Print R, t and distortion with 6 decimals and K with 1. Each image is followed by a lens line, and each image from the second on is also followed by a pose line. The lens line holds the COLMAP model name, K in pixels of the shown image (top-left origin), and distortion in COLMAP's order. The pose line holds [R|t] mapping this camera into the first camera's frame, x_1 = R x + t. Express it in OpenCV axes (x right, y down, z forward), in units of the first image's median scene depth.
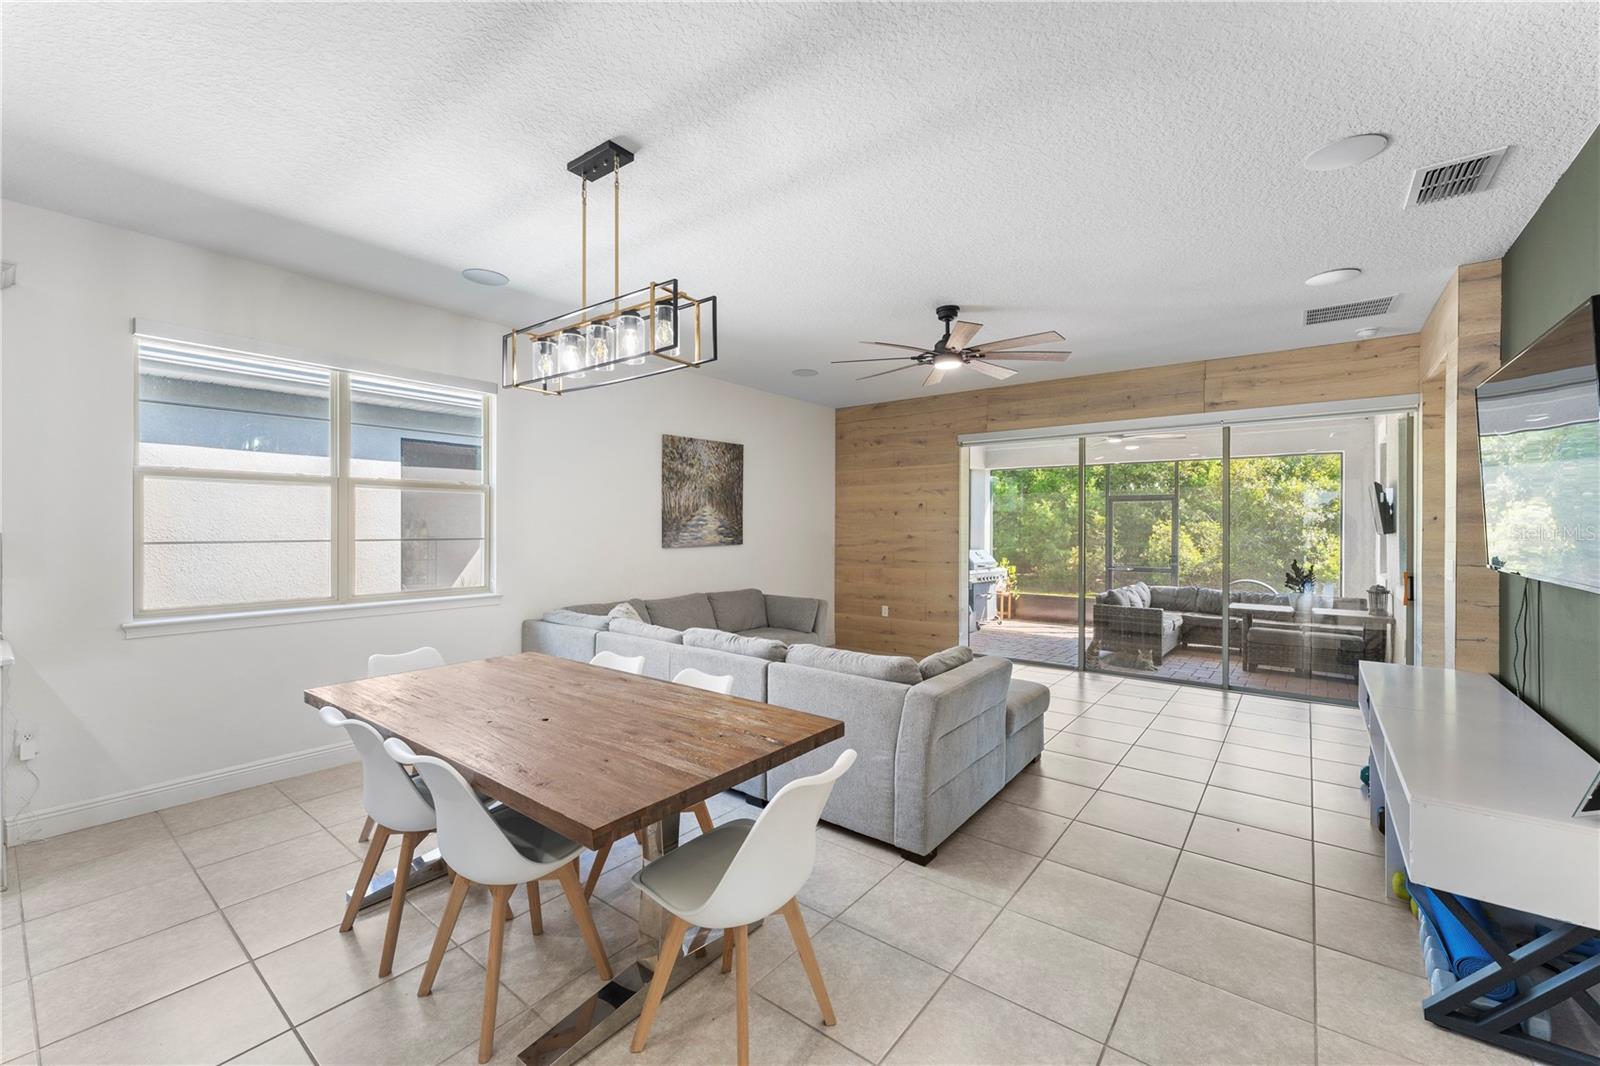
lens RADIAL K [[648.7, 0, 800.5], [0, 648.7, 526.6], [0, 0, 1]] dist [-0.000933, -0.000053]
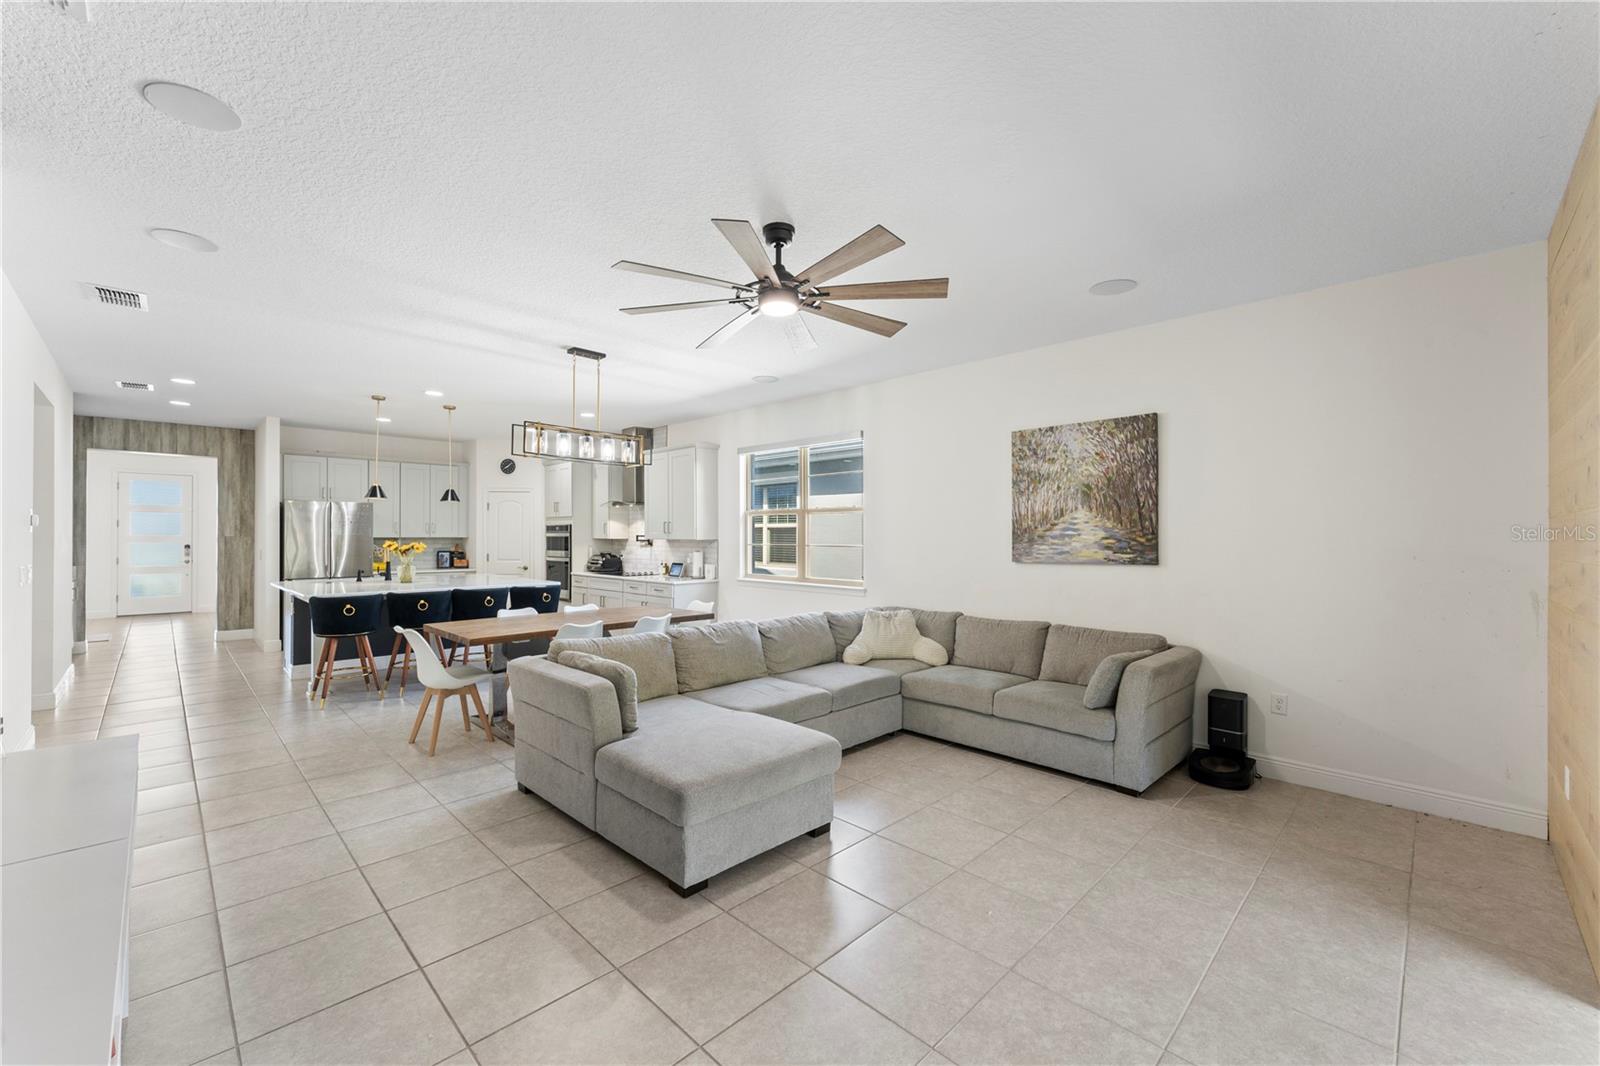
lens RADIAL K [[644.1, 0, 794.0], [0, 644.1, 535.4], [0, 0, 1]] dist [0.003373, -0.000100]
pose [[-0.128310, -0.004204, -0.991725, 0.647903], [-0.003231, 0.999987, -0.003821, 0.001028], [0.991729, 0.002714, -0.128322, 0.778608]]
